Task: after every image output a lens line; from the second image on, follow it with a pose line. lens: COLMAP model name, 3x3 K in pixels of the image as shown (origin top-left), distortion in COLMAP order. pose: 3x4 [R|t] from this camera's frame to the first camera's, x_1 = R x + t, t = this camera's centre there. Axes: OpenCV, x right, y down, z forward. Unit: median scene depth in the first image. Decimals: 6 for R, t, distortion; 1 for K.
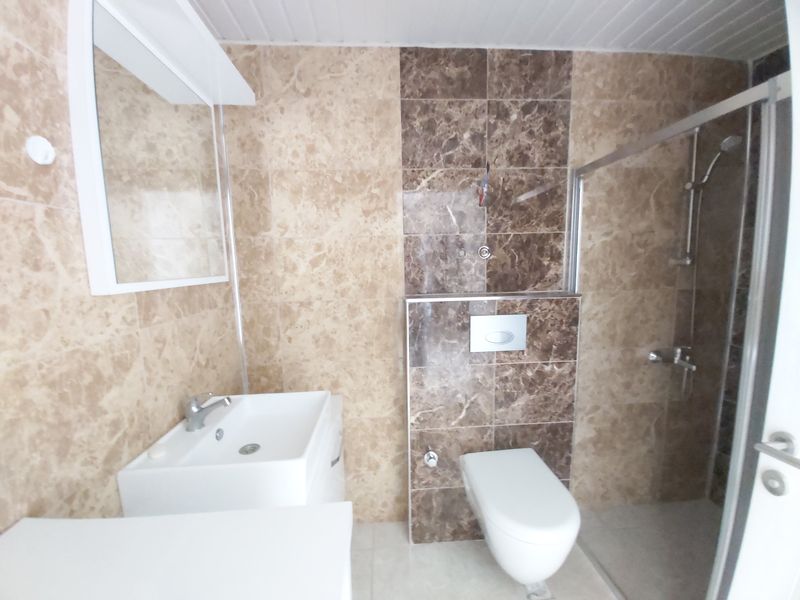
lens RADIAL K [[309.0, 0, 403.8], [0, 309.0, 299.6], [0, 0, 1]] dist [0.012573, -0.016412]
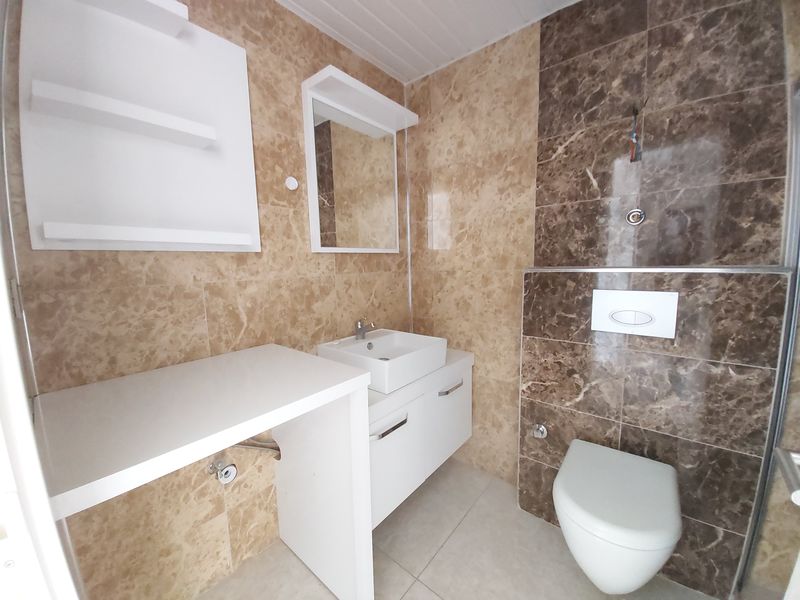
lens RADIAL K [[309.0, 0, 403.8], [0, 309.0, 299.6], [0, 0, 1]] dist [0.012573, -0.016412]
pose [[0.720095, 0.087082, -0.688389, 0.420623], [-0.071088, 0.996132, 0.051649, 0.072284], [0.690224, 0.011744, 0.723501, -0.025262]]
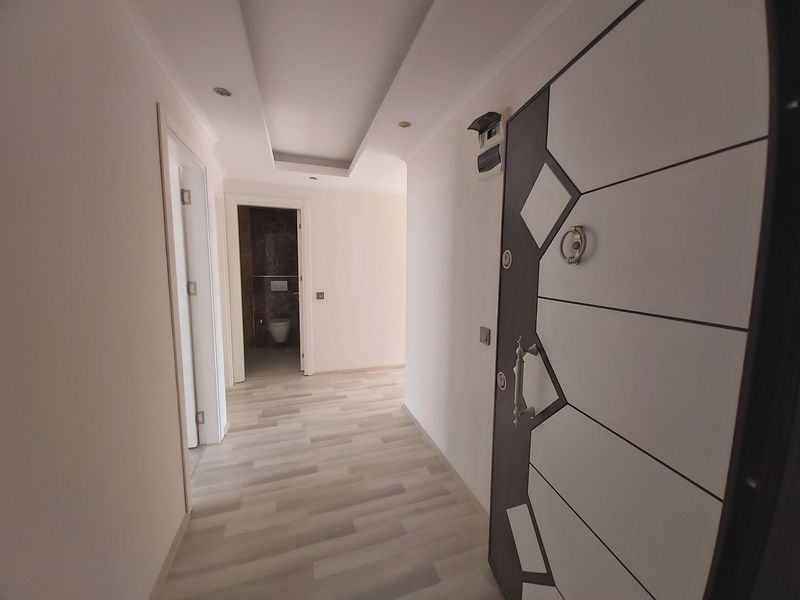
lens RADIAL K [[309.0, 0, 403.8], [0, 309.0, 299.6], [0, 0, 1]] dist [0.012573, -0.016412]
pose [[0.961951, -0.003462, 0.273201, 0.713702], [0.009279, 0.999757, -0.020002, 0.357658], [-0.273065, 0.021775, 0.961749, -2.916240]]
